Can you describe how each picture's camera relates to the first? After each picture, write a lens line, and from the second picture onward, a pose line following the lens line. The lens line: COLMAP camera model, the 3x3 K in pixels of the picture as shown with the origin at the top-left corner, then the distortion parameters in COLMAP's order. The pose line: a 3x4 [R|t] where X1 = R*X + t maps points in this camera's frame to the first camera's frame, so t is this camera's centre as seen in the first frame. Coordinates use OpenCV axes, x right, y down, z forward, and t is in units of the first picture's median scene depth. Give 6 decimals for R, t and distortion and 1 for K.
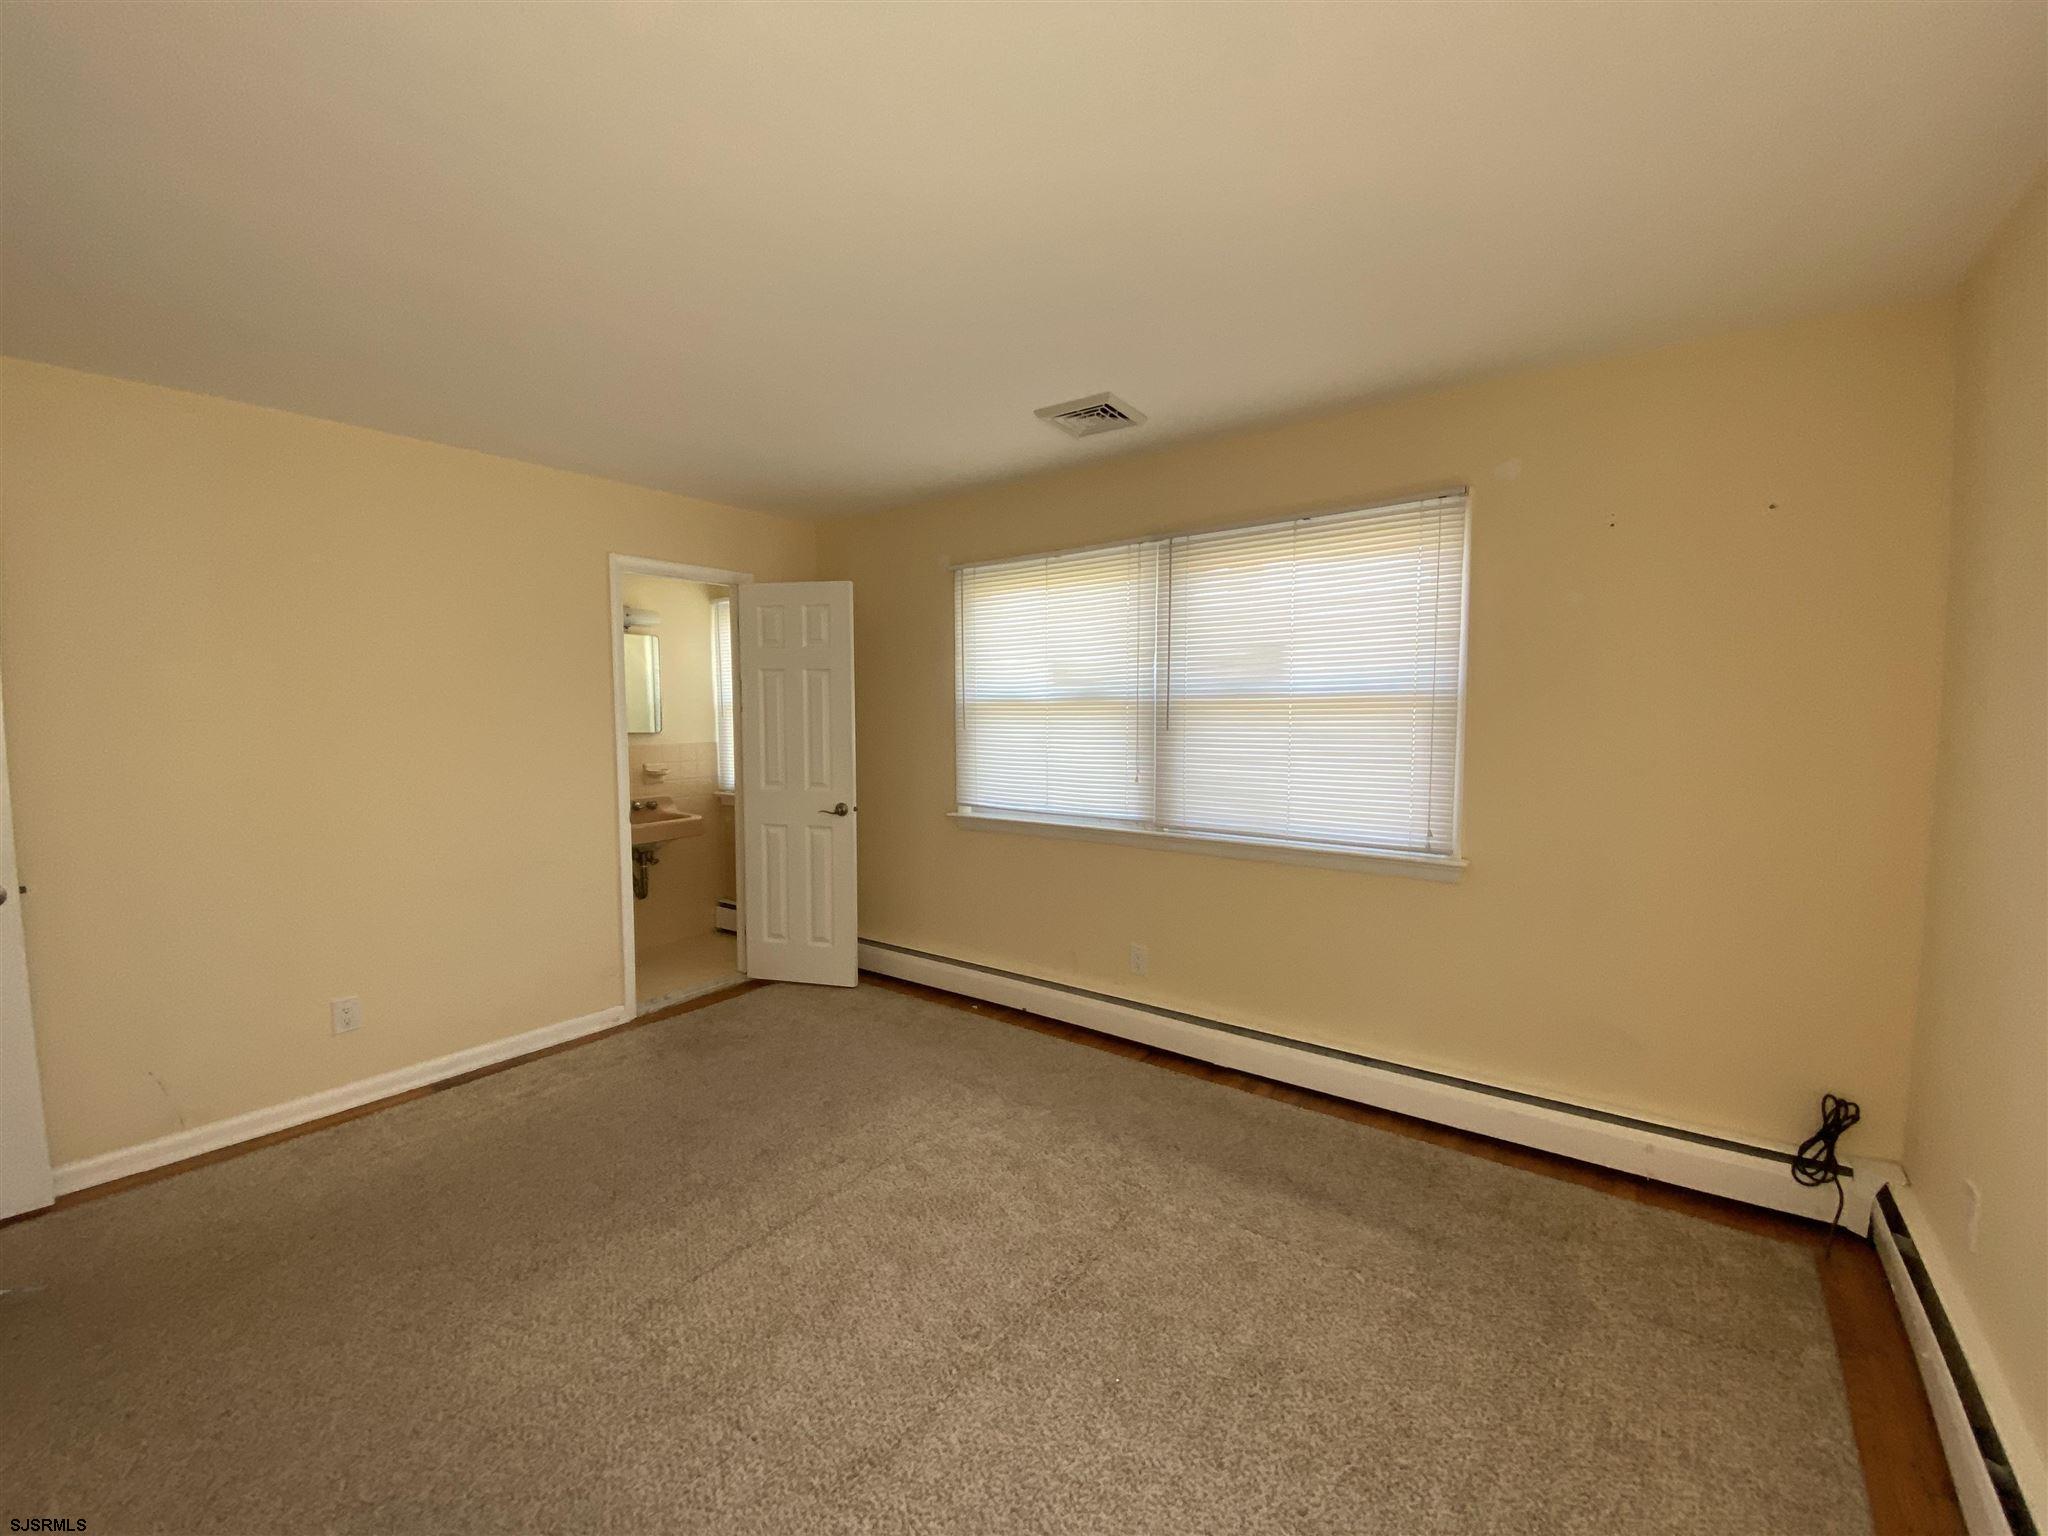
lens RADIAL K [[842.0, 0, 1025.4], [0, 842.0, 755.1], [0, 0, 1]] dist [-0.000637, -0.000329]
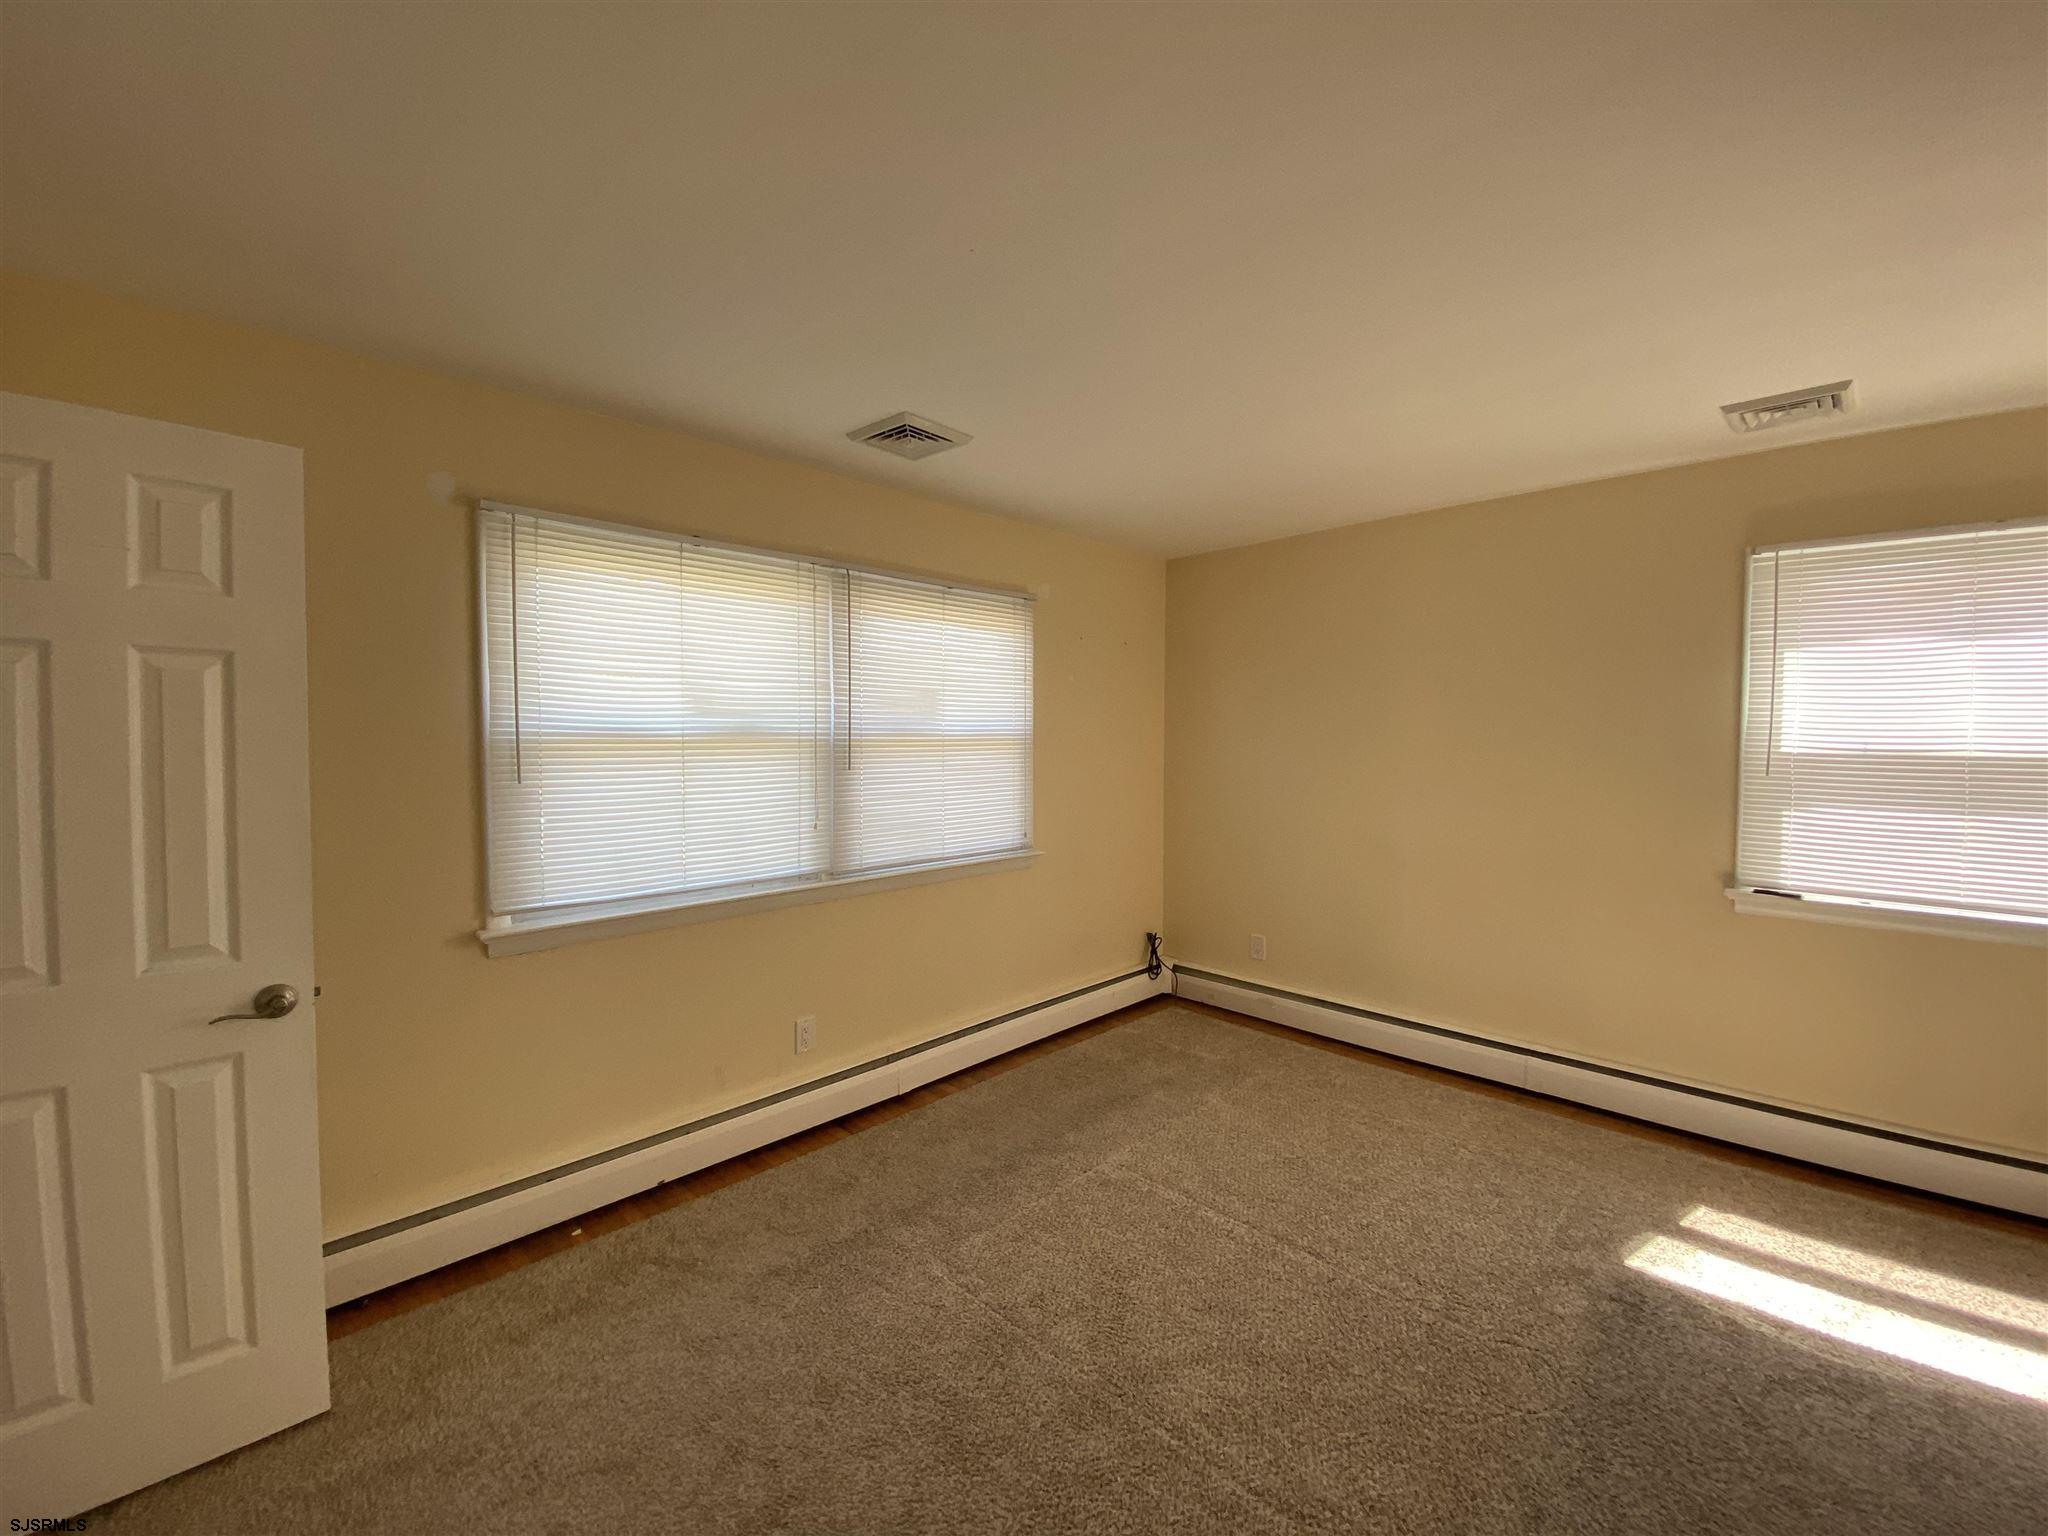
lens RADIAL K [[823.2, 0, 1024.0], [0, 823.2, 768.0], [0, 0, 1]] dist [-0.000837, -0.000257]
pose [[0.118596, -0.016537, 0.992805, -0.743485], [0.069789, 0.997527, 0.008279, -0.025746], [-0.990487, 0.068305, 0.119457, 0.710017]]
